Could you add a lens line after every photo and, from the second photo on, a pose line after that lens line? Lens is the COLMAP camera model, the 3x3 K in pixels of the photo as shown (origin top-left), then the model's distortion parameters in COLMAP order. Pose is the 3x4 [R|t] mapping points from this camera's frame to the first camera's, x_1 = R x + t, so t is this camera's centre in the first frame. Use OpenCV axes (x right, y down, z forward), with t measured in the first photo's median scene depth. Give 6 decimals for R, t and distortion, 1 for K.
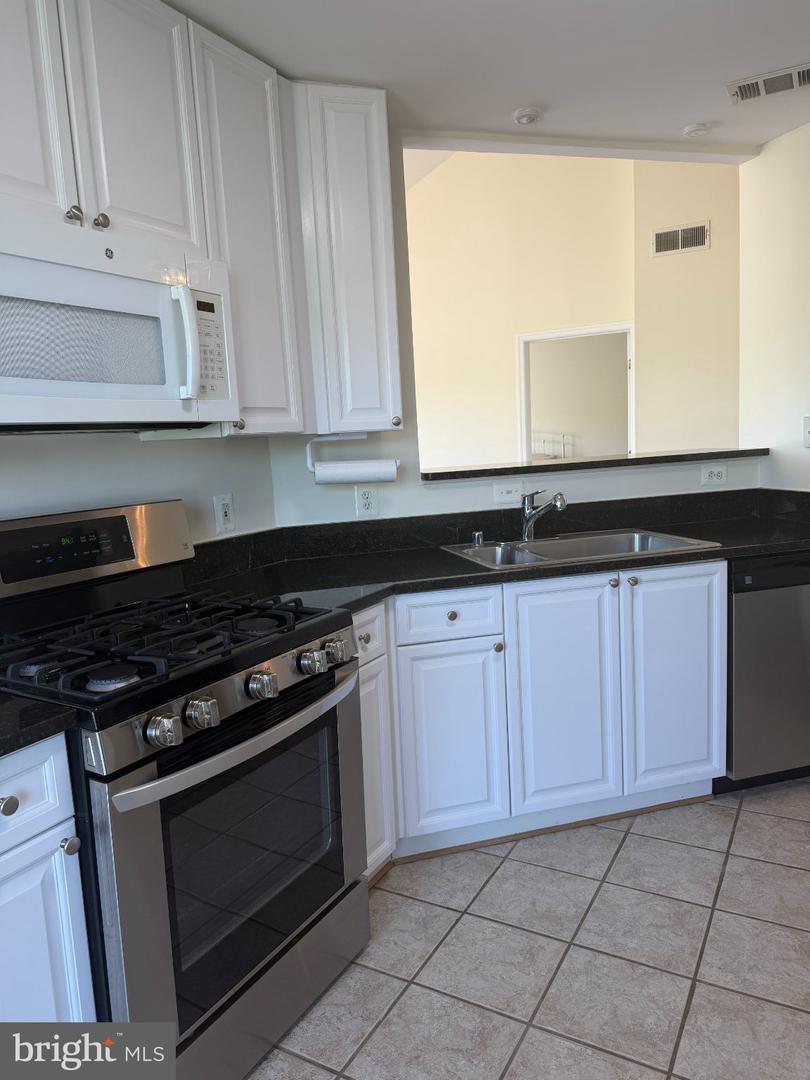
lens RADIAL K [[762.2, 0, 408.3], [0, 762.2, 536.1], [0, 0, 1]] dist [0.038230, -0.042333]
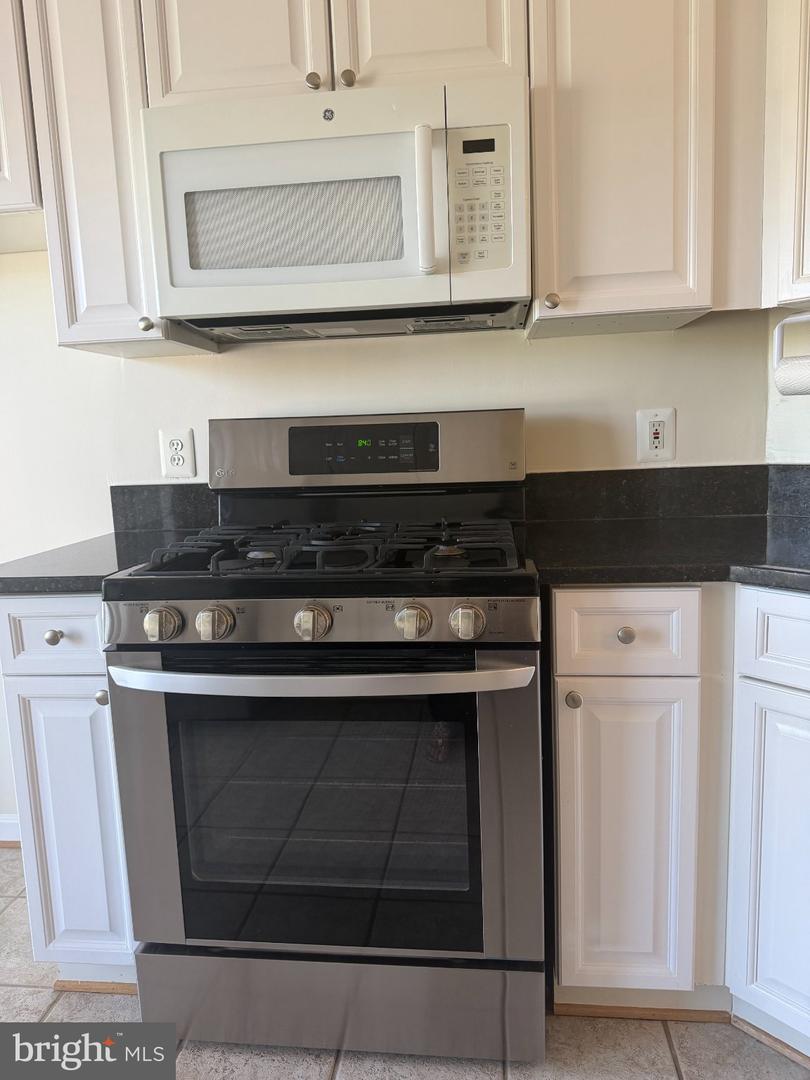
lens RADIAL K [[762.2, 0, 402.1], [0, 762.2, 541.7], [0, 0, 1]] dist [0.038230, -0.042333]
pose [[0.406636, 0.155927, -0.900185, 0.457406], [-0.095219, 0.987194, 0.127986, 0.001738], [0.908614, 0.033671, 0.416276, 0.618548]]
